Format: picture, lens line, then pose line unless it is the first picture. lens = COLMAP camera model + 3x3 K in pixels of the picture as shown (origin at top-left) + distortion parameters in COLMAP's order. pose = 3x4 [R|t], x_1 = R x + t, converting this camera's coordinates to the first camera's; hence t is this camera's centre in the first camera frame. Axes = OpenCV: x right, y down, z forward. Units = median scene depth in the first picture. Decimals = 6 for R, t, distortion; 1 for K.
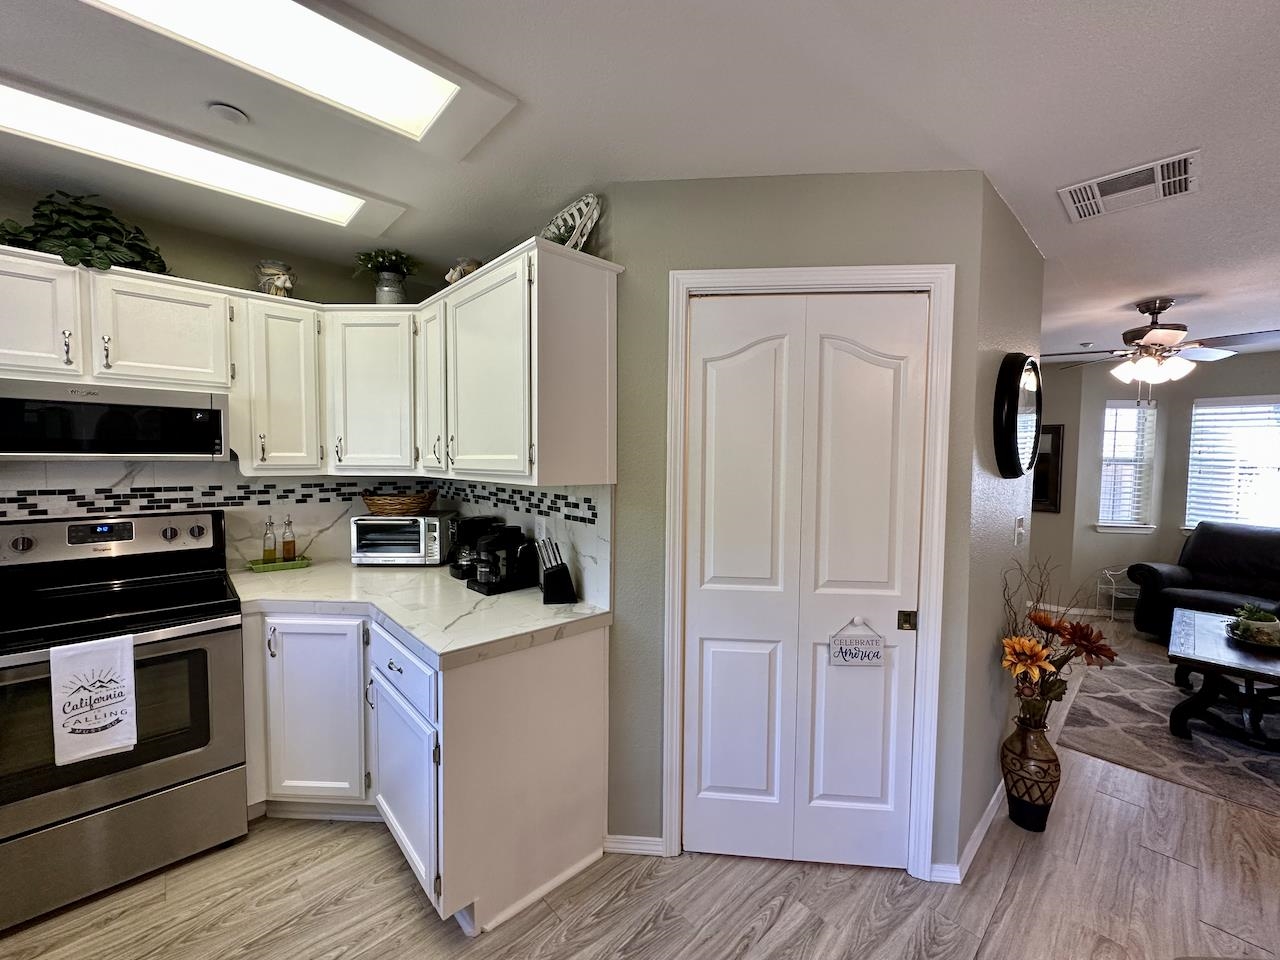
lens RADIAL K [[506.1, 0, 641.8], [0, 506.1, 481.6], [0, 0, 1]] dist [-0.003507, -0.000401]
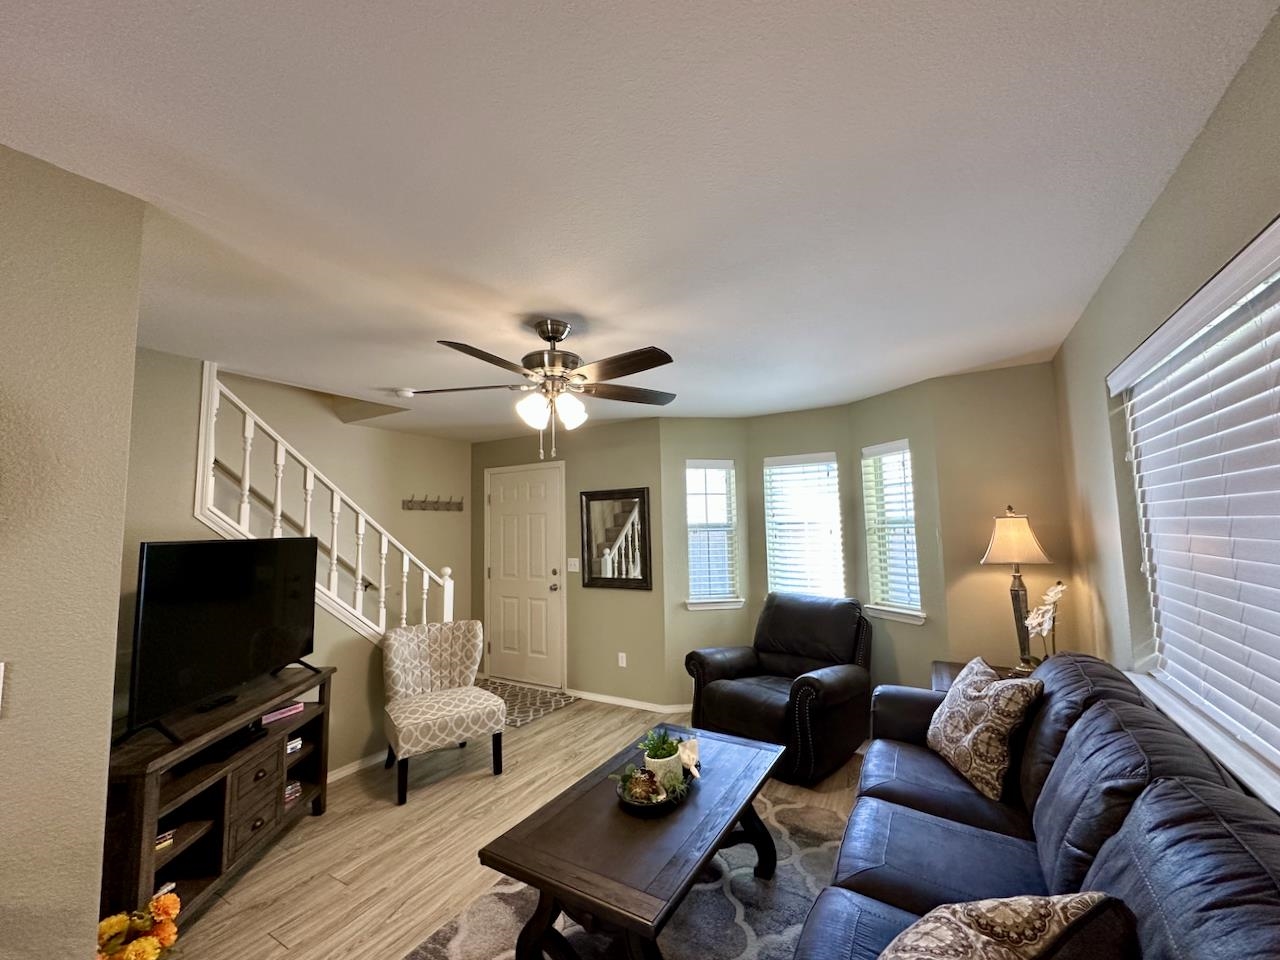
lens RADIAL K [[506.1, 0, 640.2], [0, 506.1, 482.5], [0, 0, 1]] dist [-0.003507, -0.000401]
pose [[0.961754, -0.012107, 0.273646, 0.608983], [0.049158, 0.990432, -0.128950, -0.009420], [-0.269466, 0.137470, 0.953147, 0.172076]]
